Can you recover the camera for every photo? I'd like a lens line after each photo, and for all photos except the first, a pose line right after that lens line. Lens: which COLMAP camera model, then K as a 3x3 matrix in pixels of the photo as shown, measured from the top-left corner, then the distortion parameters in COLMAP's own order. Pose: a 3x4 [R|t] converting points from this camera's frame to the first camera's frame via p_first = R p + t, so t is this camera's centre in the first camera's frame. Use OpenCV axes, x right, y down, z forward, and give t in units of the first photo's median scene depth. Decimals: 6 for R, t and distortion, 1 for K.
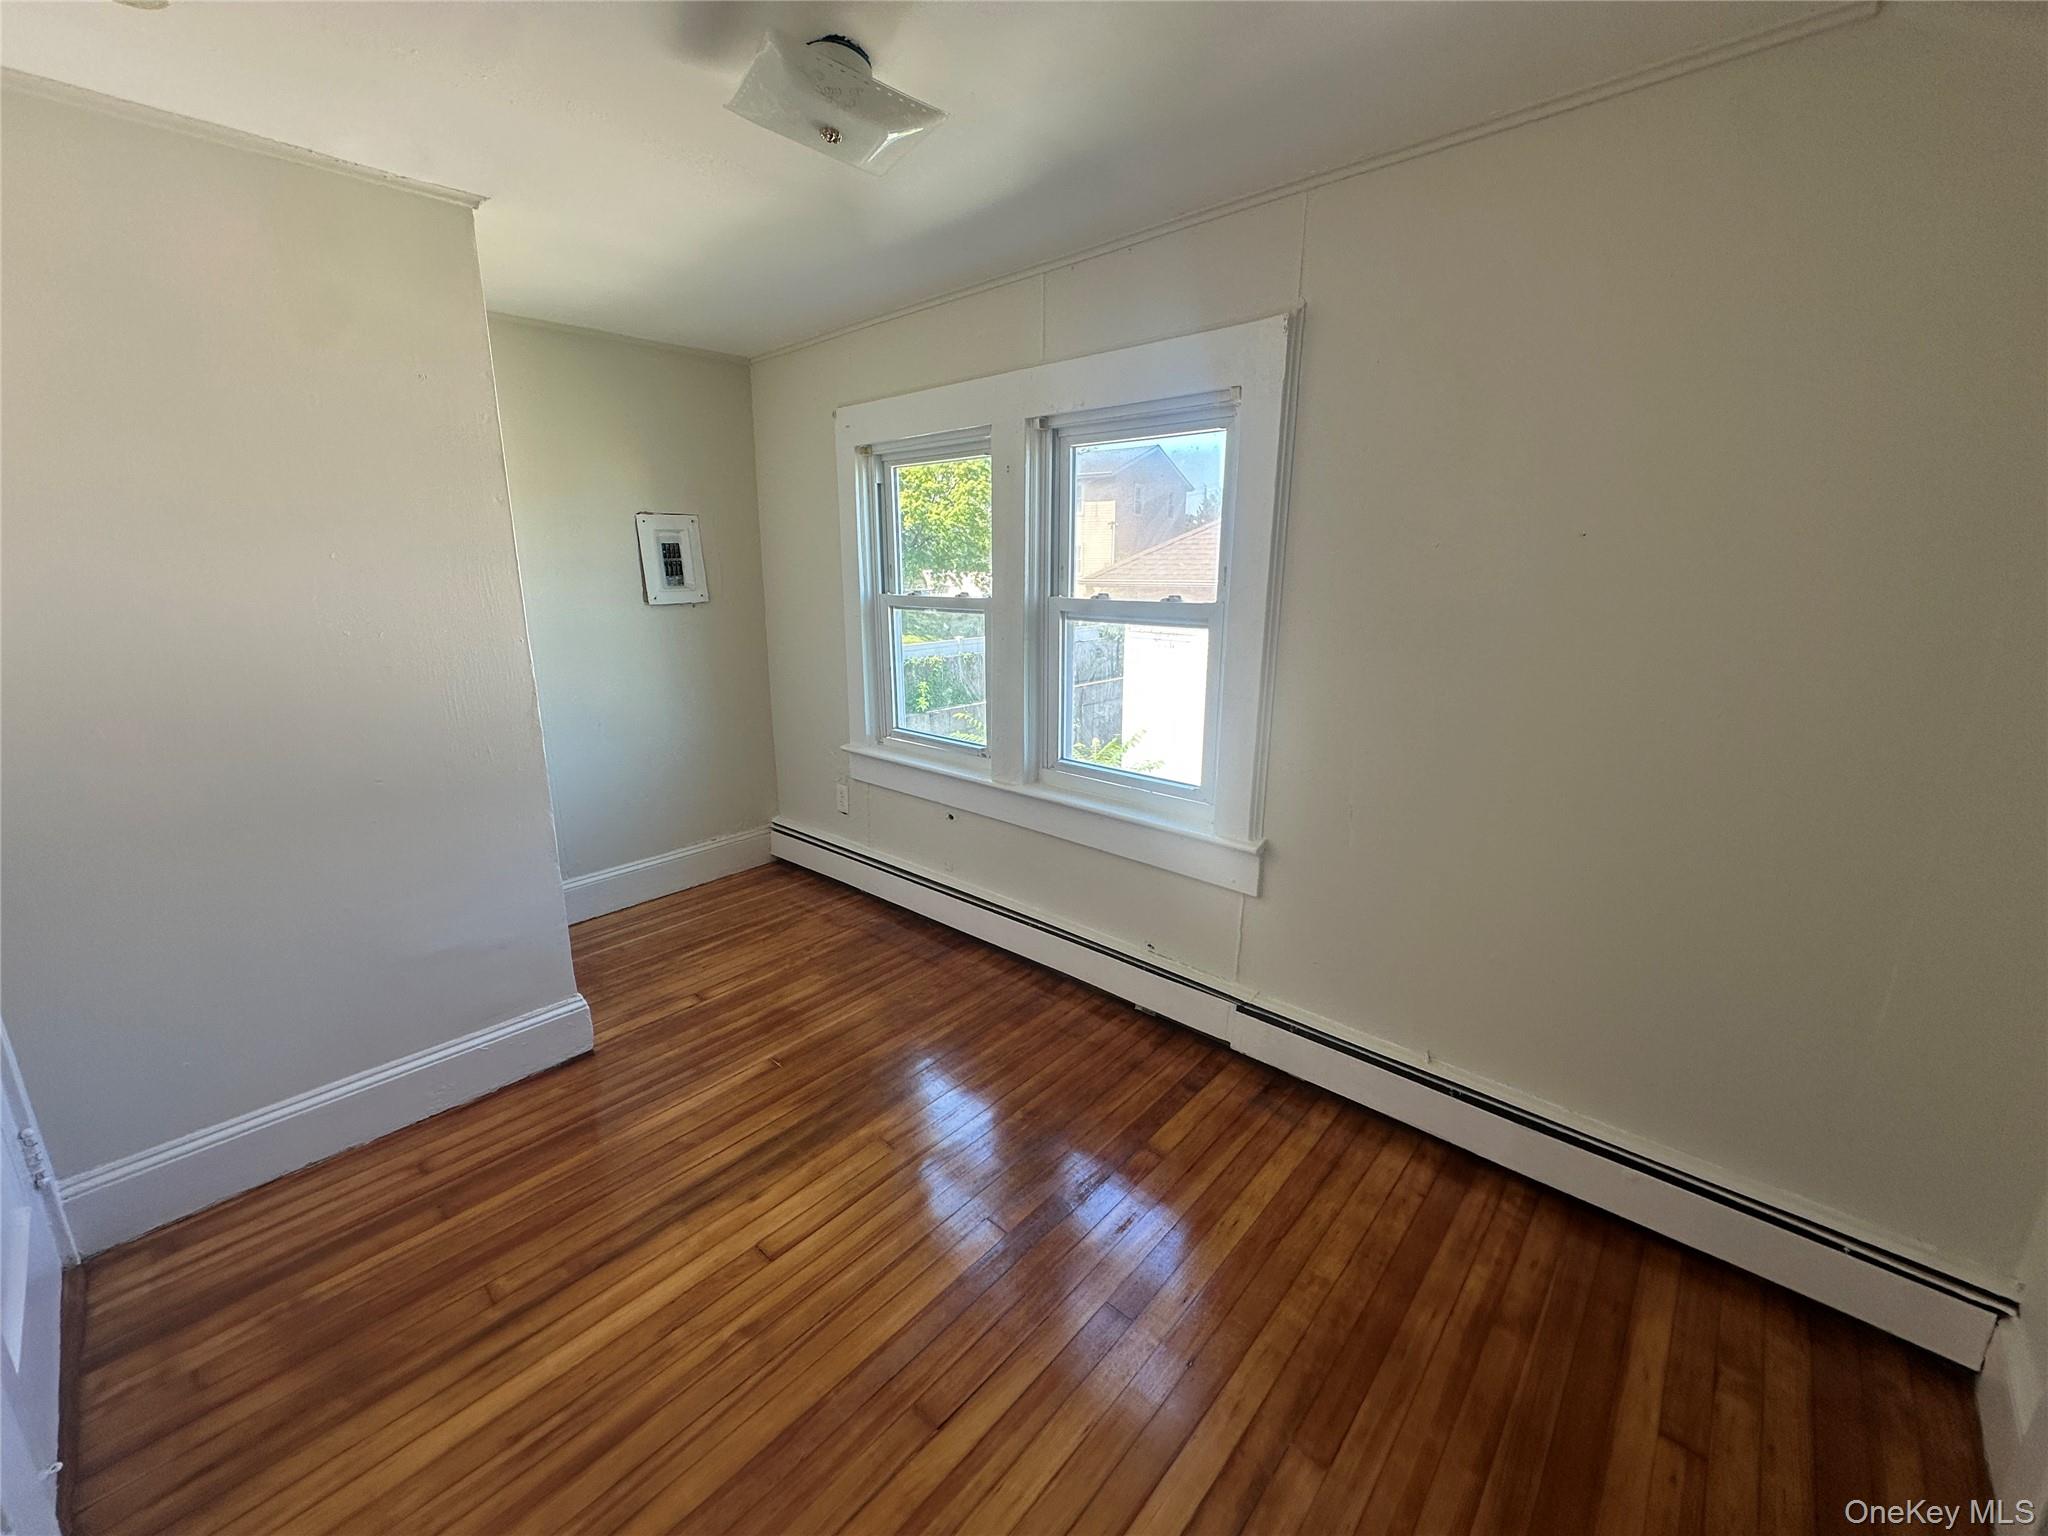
lens RADIAL K [[808.2, 0, 1024.4], [0, 808.2, 763.5], [0, 0, 1]] dist [-0.007365, 0.000136]
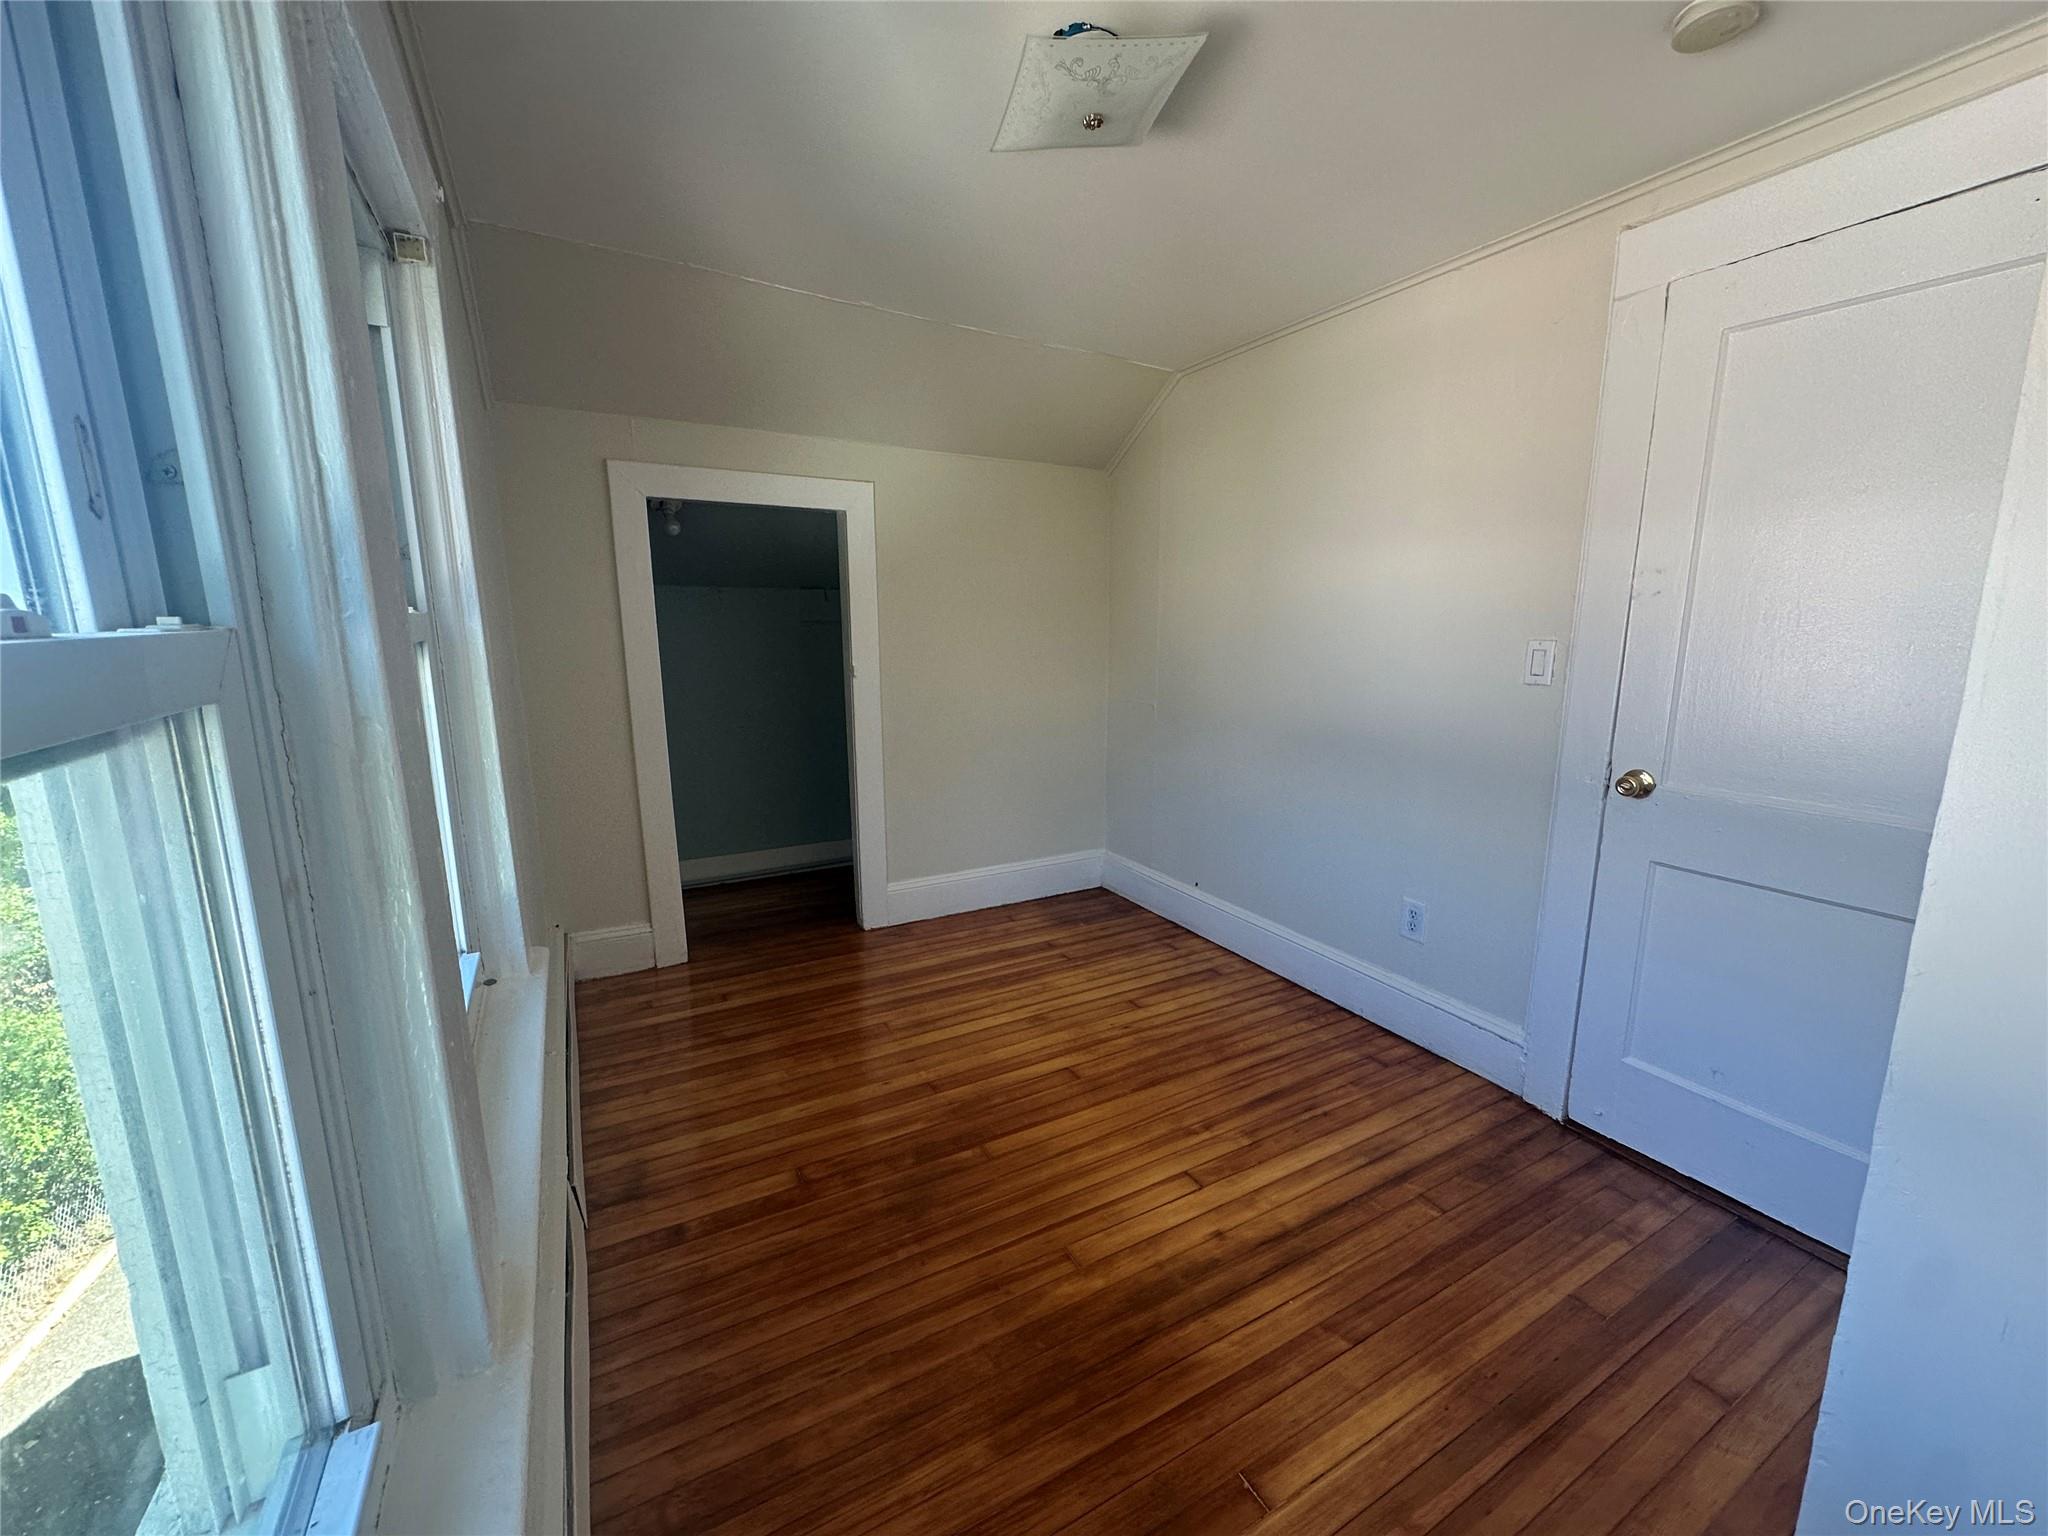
lens RADIAL K [[808.2, 0, 1024.4], [0, 808.2, 763.5], [0, 0, 1]] dist [-0.007365, 0.000136]
pose [[-0.948006, -0.056555, 0.313187, -0.410630], [0.077679, 0.913202, 0.400036, -0.367139], [-0.308627, 0.403565, -0.861327, 1.762019]]
